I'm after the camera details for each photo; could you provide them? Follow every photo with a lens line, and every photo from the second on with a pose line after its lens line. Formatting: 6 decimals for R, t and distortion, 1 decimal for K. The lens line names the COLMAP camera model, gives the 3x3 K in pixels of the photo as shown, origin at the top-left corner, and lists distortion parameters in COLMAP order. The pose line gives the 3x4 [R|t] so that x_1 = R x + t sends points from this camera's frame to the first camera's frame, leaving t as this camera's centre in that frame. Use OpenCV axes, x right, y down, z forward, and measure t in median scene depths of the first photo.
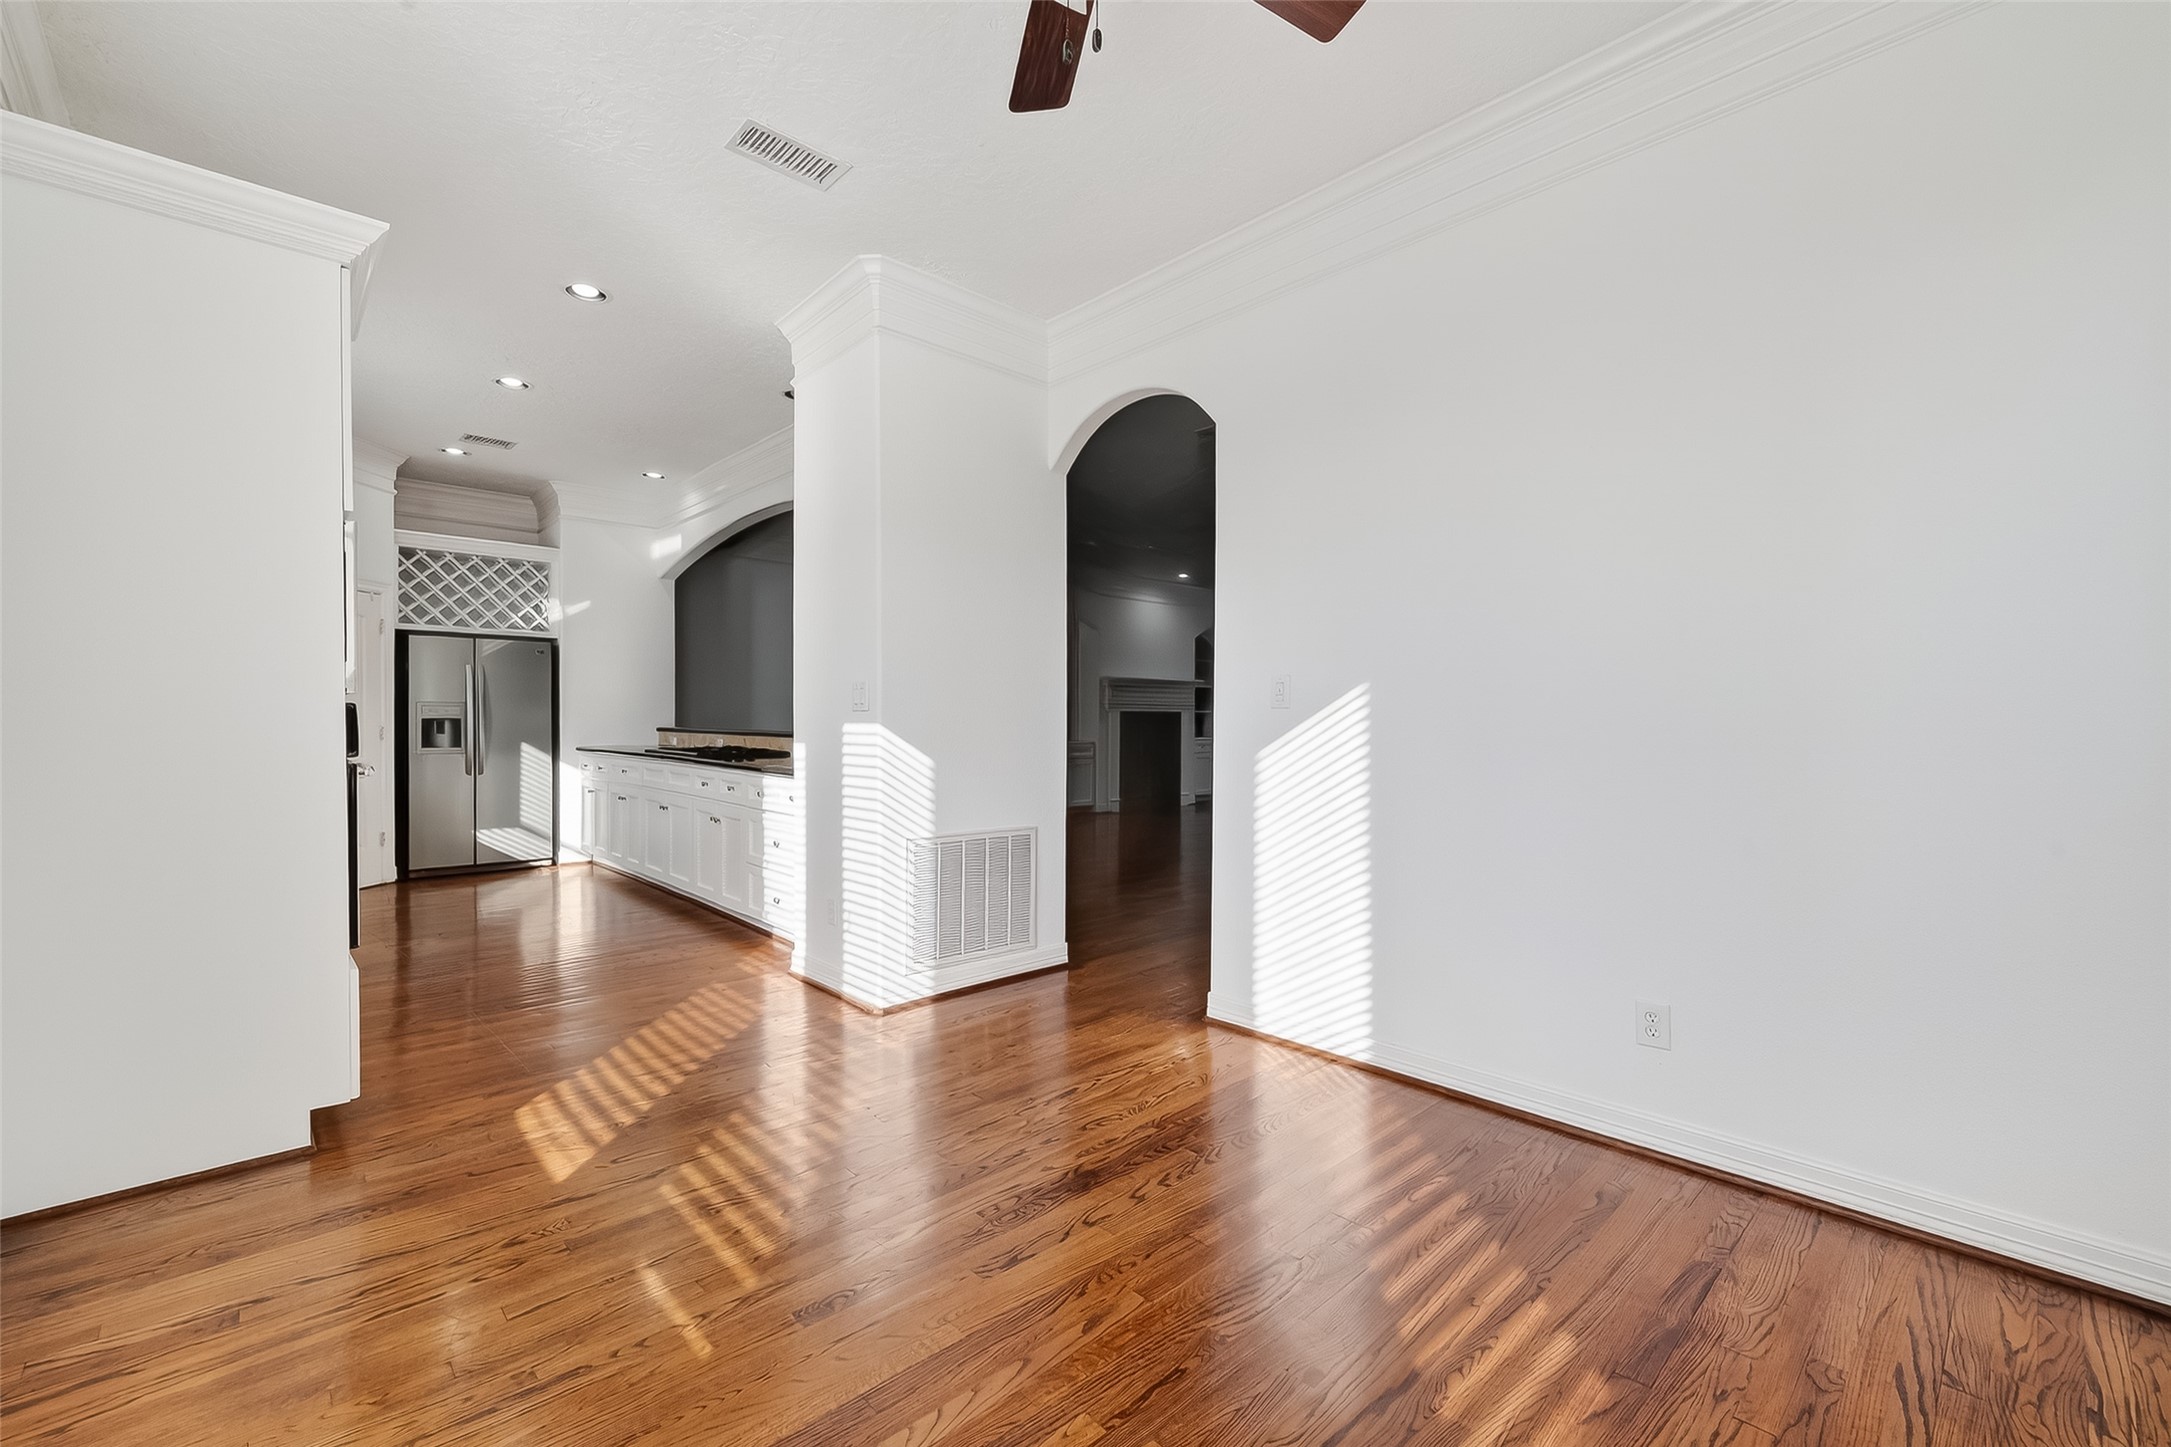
lens RADIAL K [[922.6, 0, 1081.1], [0, 922.6, 728.5], [0, 0, 1]] dist [0.000133, -0.000069]
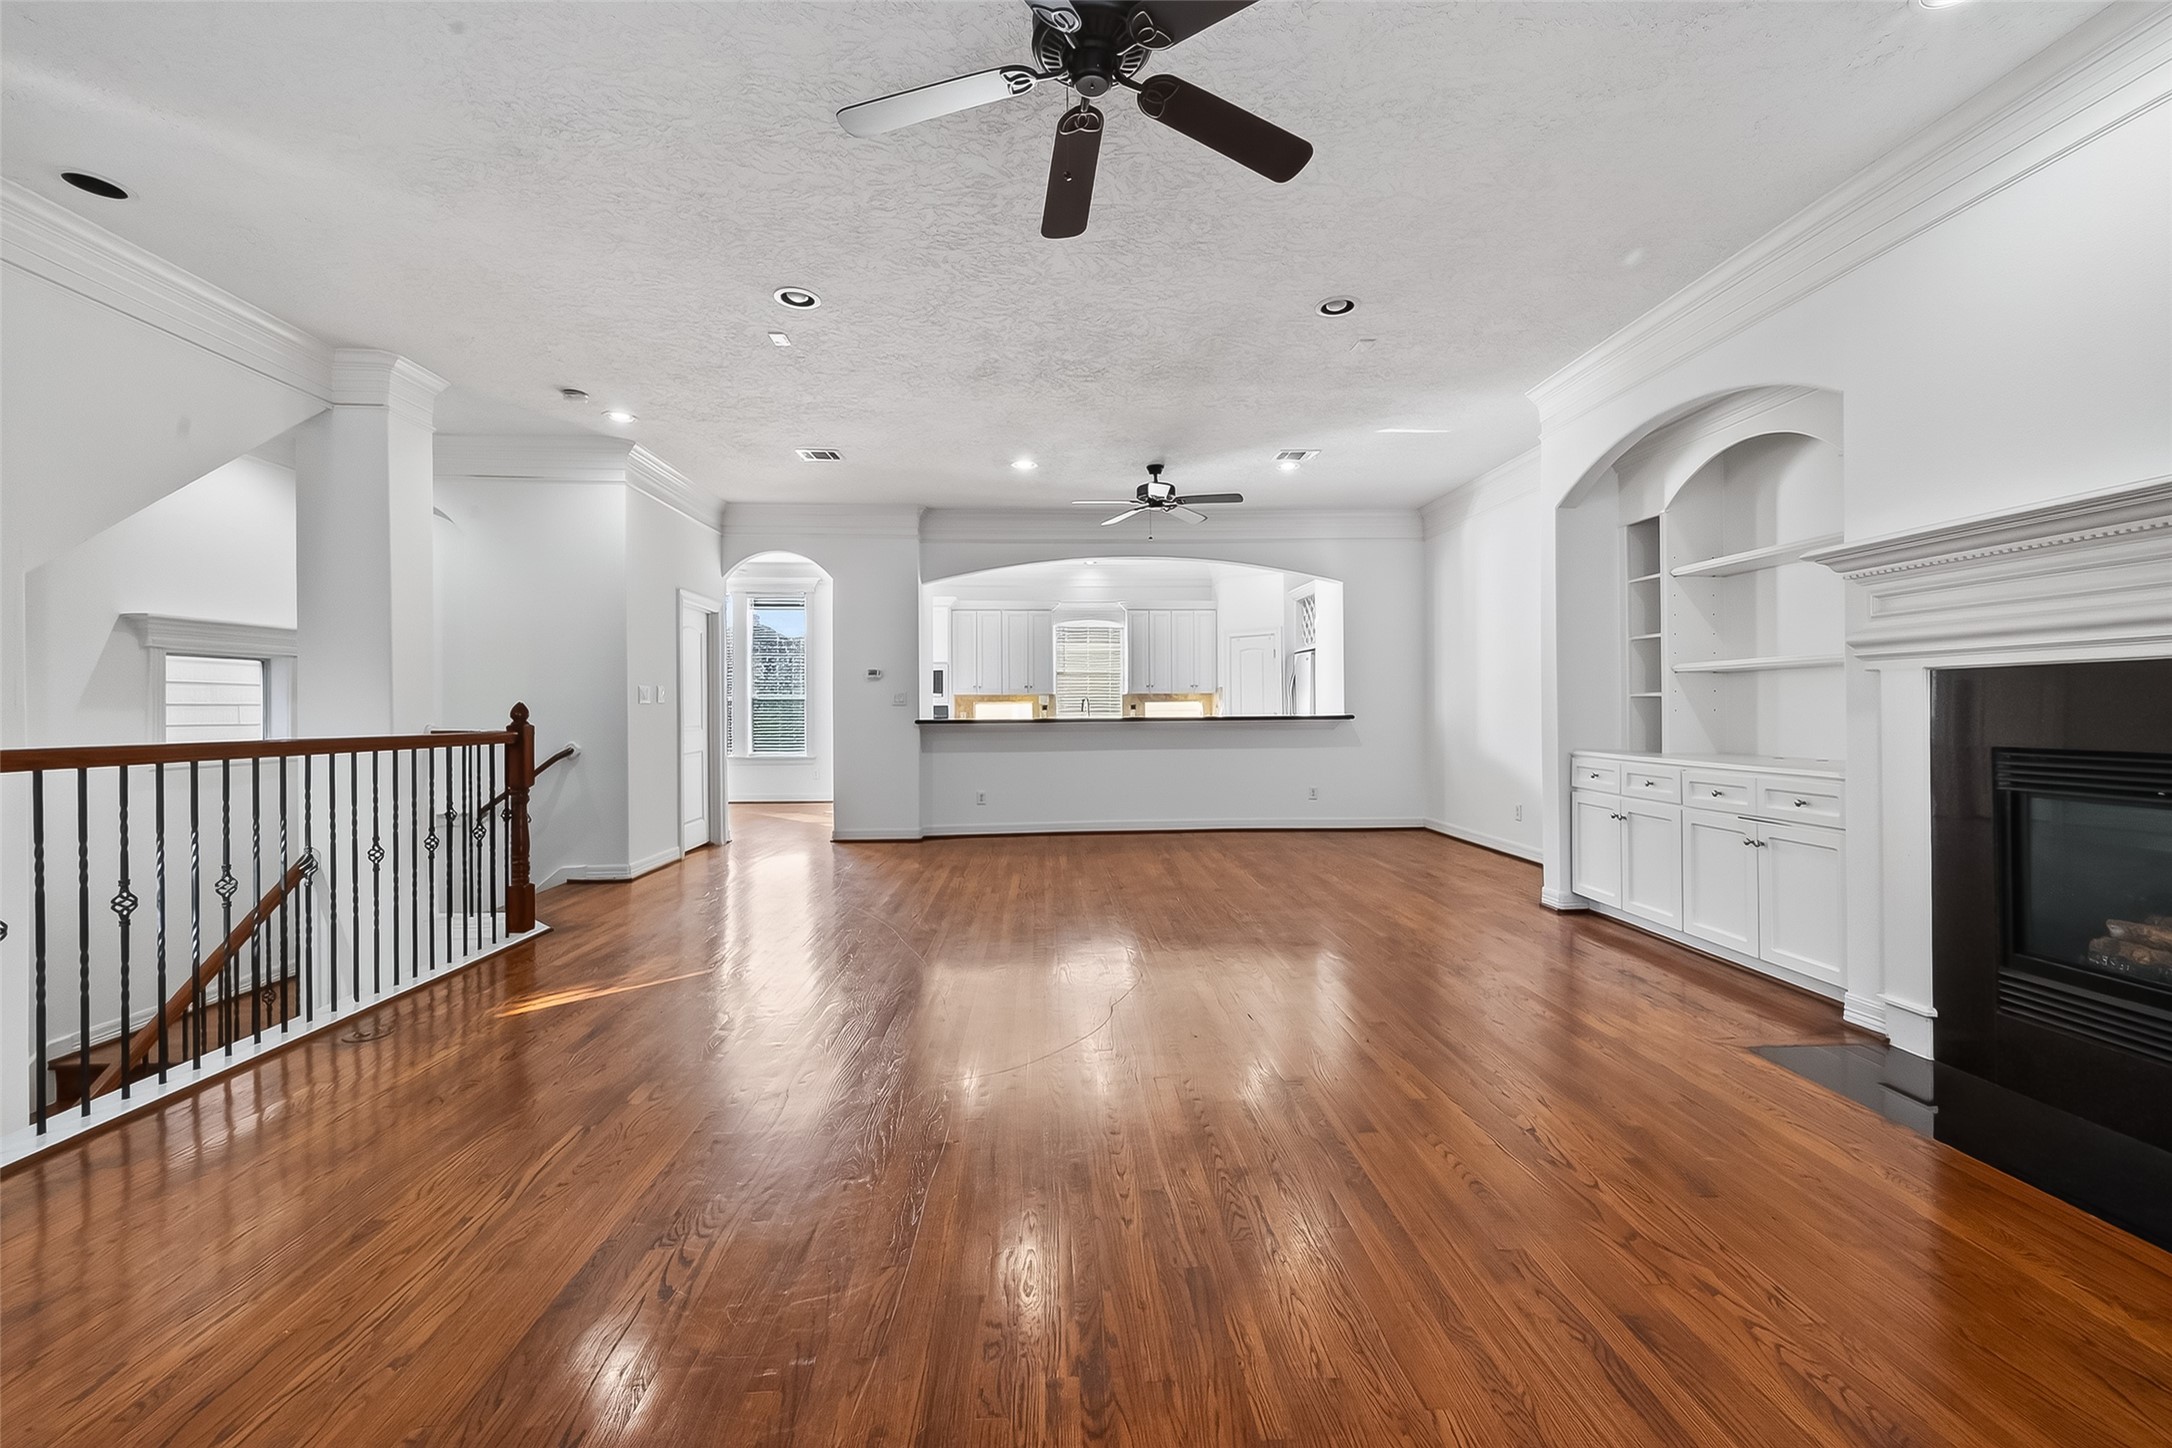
lens RADIAL K [[852.4, 0, 1094.2], [0, 852.4, 690.4], [0, 0, 1]] dist [0.001266, -0.000077]
pose [[-0.634168, -0.012865, -0.773088, 0.587512], [0.003255, 0.999808, -0.019307, -0.012407], [0.773189, -0.014760, -0.634004, 1.552817]]
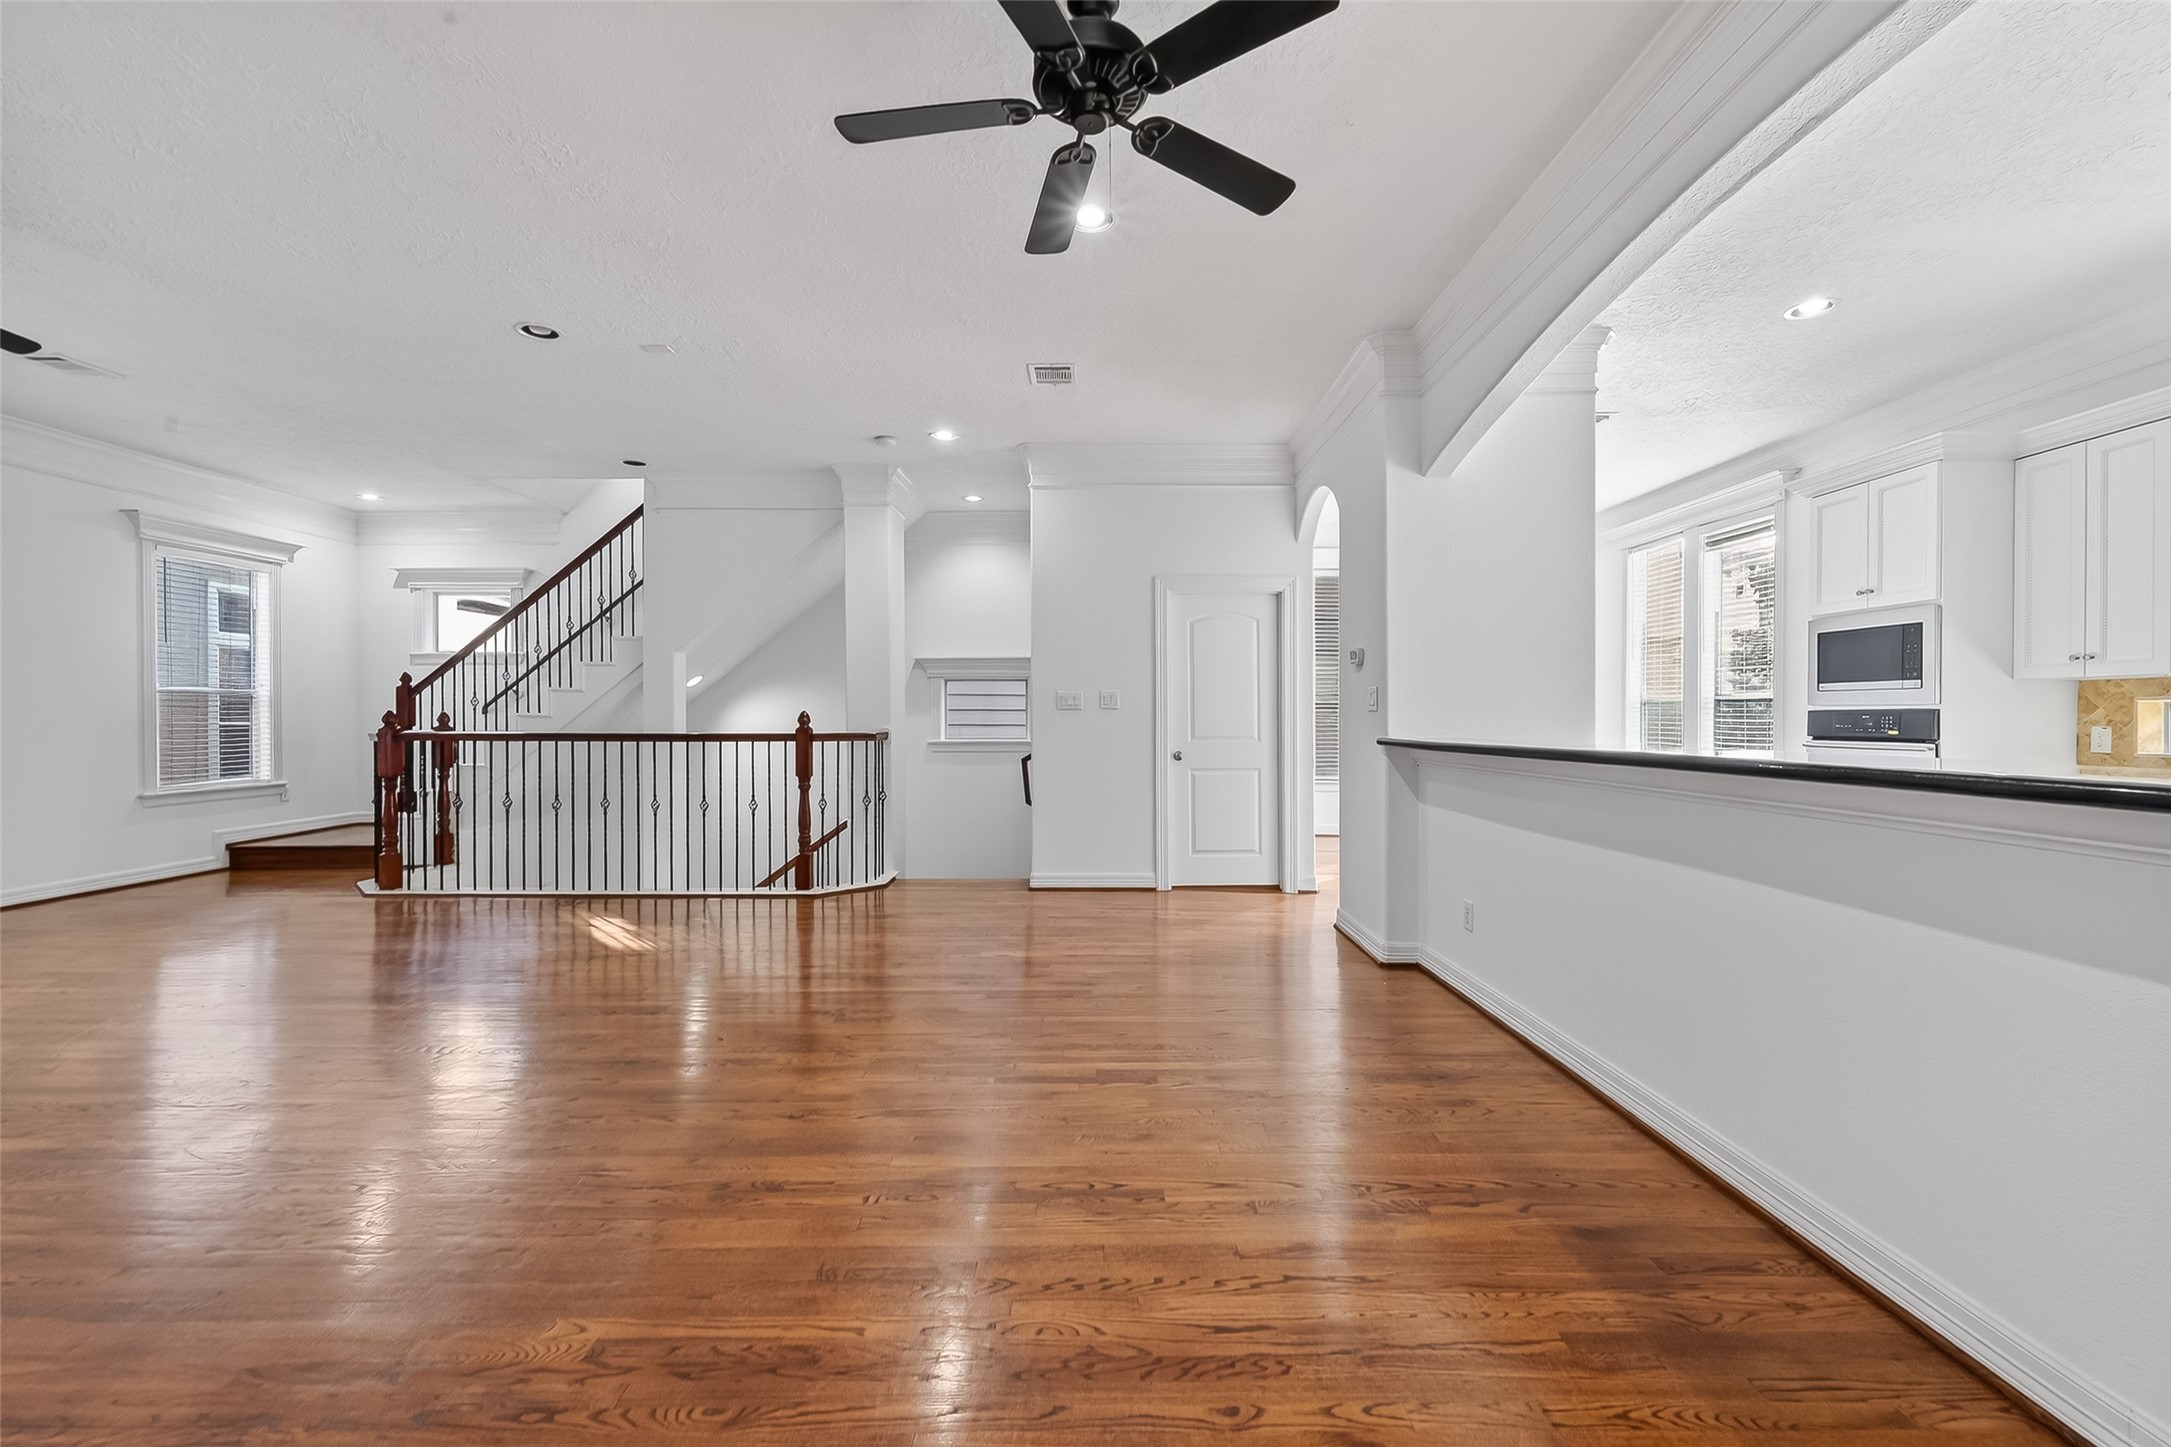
lens RADIAL K [[883.2, 0, 1095.8], [0, 883.2, 726.9], [0, 0, 1]] dist [0.001654, -0.000227]
pose [[-0.740545, -0.007781, 0.671962, -0.342944], [0.002657, 0.999891, 0.014507, -0.013205], [-0.672002, 0.012528, -0.740444, 1.276969]]
